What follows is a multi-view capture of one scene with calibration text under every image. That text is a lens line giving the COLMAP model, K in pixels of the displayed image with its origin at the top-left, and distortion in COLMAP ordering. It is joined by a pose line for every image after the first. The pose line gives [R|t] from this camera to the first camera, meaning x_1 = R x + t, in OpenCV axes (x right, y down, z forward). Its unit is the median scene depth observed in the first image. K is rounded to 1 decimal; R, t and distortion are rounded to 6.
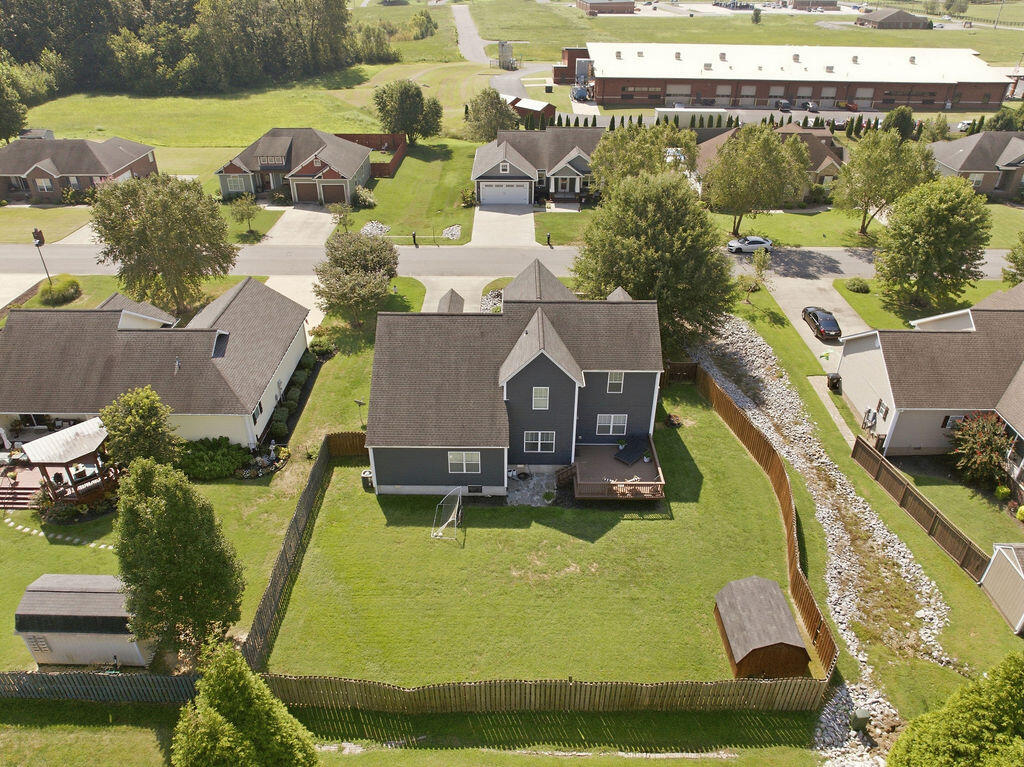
lens RADIAL K [[718.0, 0, 512.0], [0, 718.0, 383.5], [0, 0, 1]] dist [-0.042929, 0.006320]
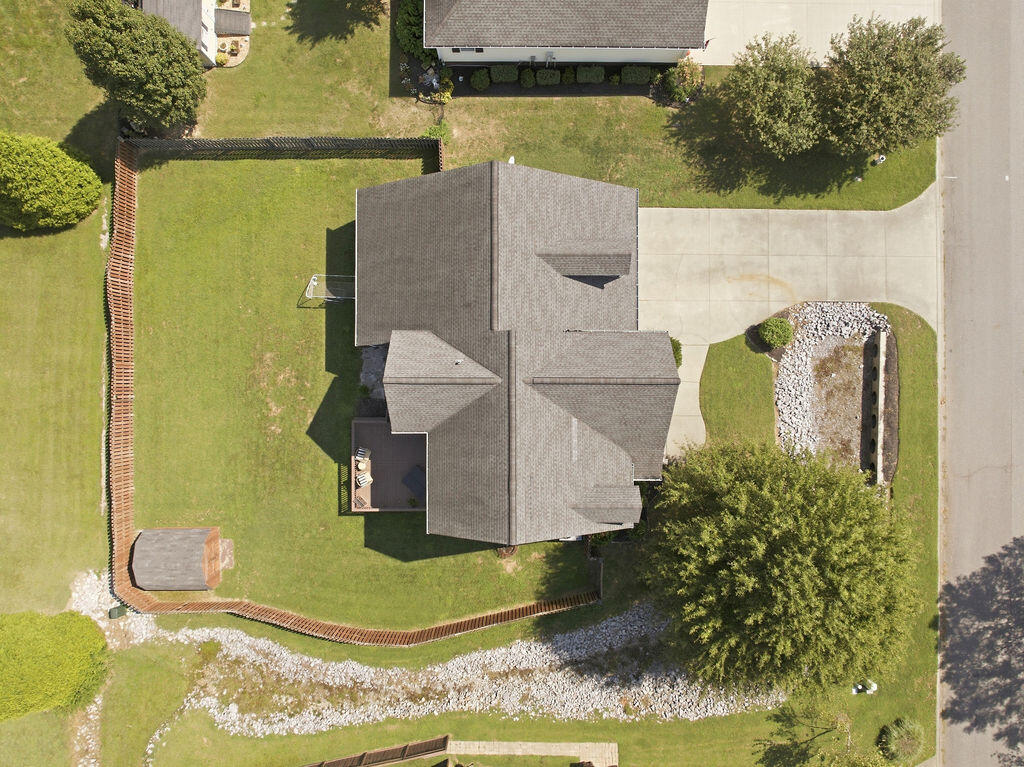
lens RADIAL K [[718.0, 0, 512.0], [0, 718.0, 383.5], [0, 0, 1]] dist [-0.042929, 0.006320]
pose [[0.002736, 0.999964, -0.008068, 0.027019], [-0.524223, 0.008305, 0.851541, -0.413732], [0.851577, 0.001900, 0.524226, 0.358566]]
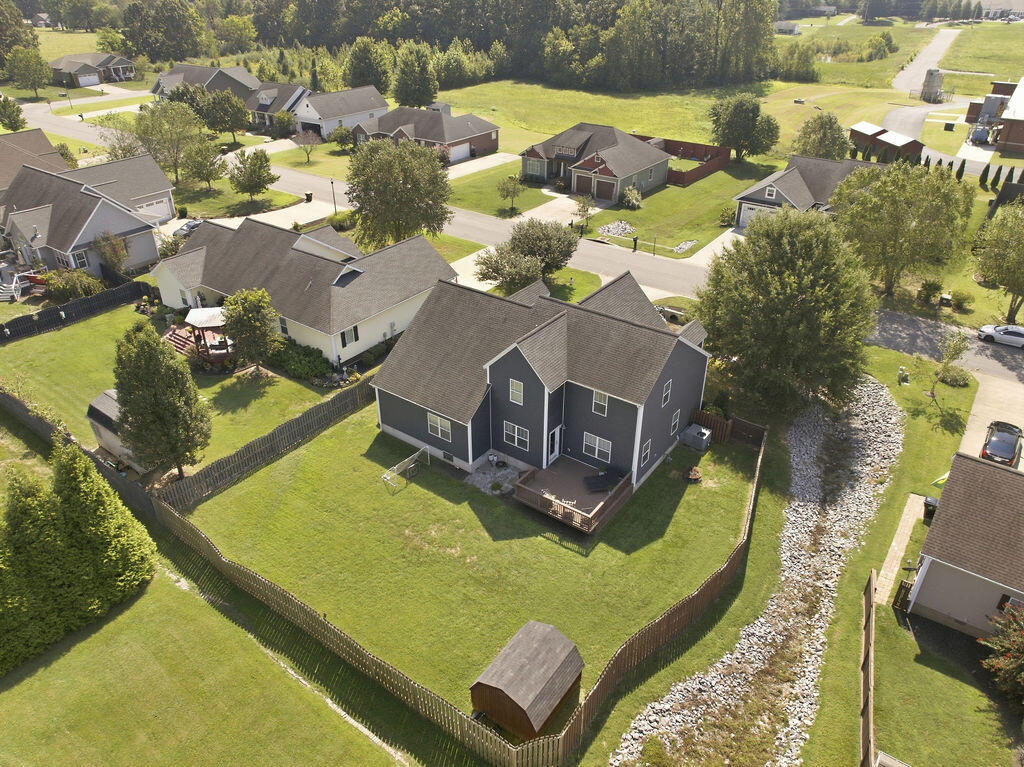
lens RADIAL K [[718.0, 0, 512.0], [0, 718.0, 383.5], [0, 0, 1]] dist [-0.042929, 0.006320]
pose [[0.809516, 0.295460, -0.507334, 0.291165], [-0.303647, 0.950289, 0.068920, -0.031323], [0.502476, 0.098259, 0.858989, 0.068501]]
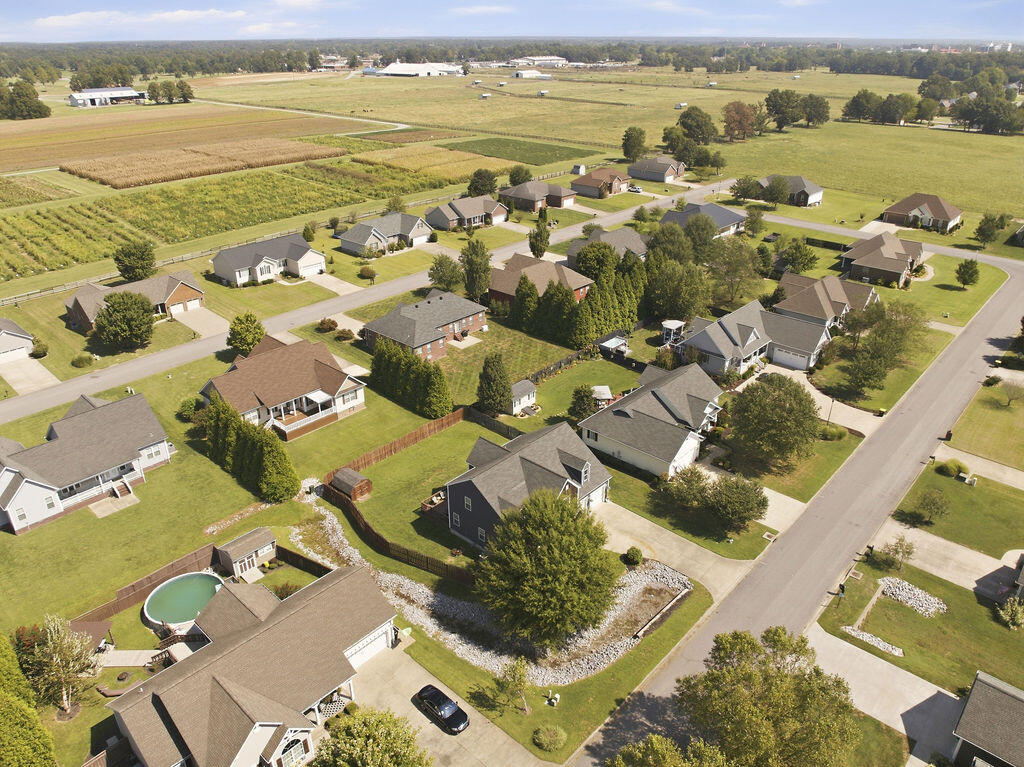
lens RADIAL K [[718.0, 0, 512.0], [0, 718.0, 383.5], [0, 0, 1]] dist [-0.042929, 0.006320]
pose [[-0.672091, 0.319815, -0.667841, 0.689167], [-0.388478, 0.615532, 0.685715, -0.837153], [0.630379, 0.720305, -0.289453, 0.798657]]
